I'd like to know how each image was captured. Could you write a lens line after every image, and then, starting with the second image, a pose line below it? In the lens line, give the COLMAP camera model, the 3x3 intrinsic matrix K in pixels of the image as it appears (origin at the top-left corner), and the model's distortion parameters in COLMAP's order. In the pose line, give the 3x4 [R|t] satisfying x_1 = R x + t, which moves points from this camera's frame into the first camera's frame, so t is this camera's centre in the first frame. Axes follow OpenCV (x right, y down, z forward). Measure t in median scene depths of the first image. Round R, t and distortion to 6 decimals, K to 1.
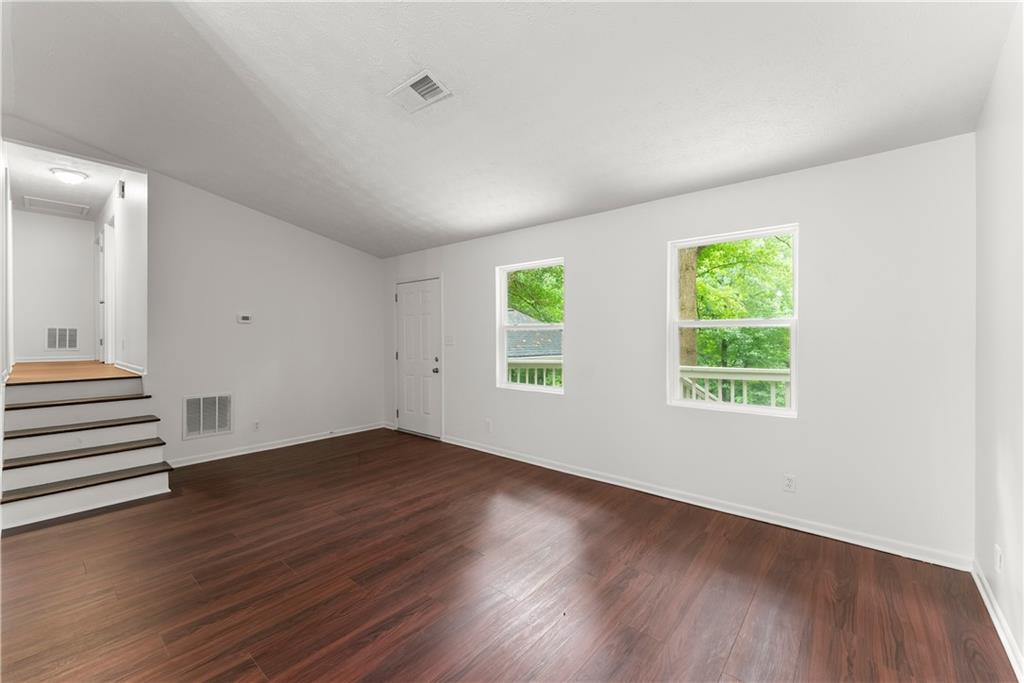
lens RADIAL K [[408.3, 0, 511.2], [0, 408.3, 336.3], [0, 0, 1]] dist [0.000423, 0.000105]
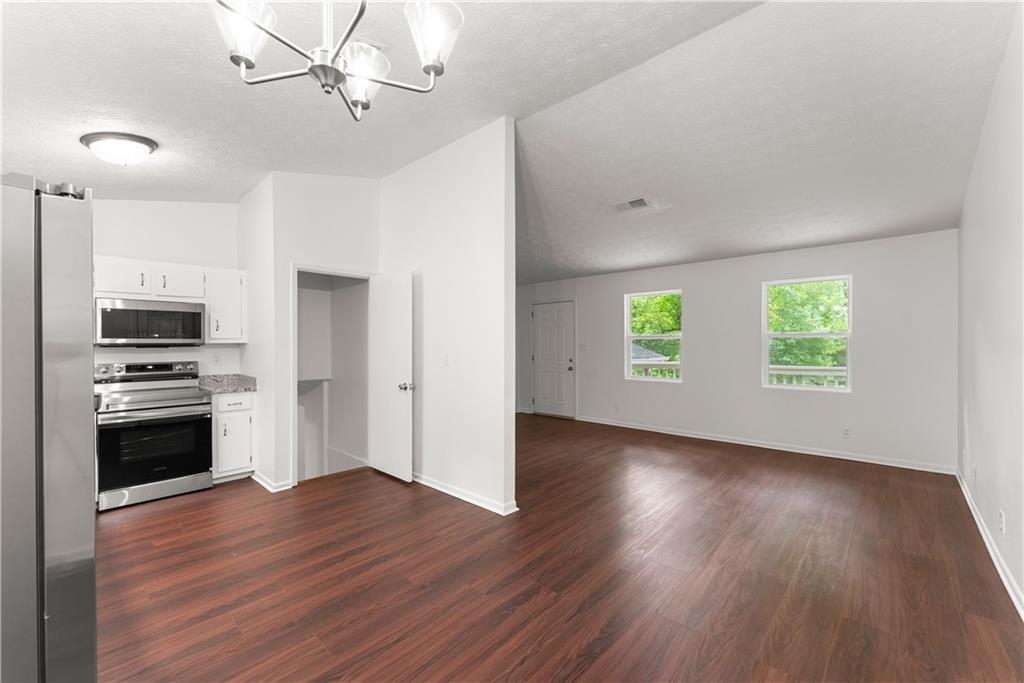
lens RADIAL K [[412.3, 0, 512.0], [0, 412.3, 341.5], [0, 0, 1]] dist [0.000491, -0.000024]
pose [[0.999402, -0.001069, -0.034552, -0.332246], [0.000962, 0.999995, -0.003124, -0.002091], [0.034555, 0.003089, 0.999398, -0.386363]]
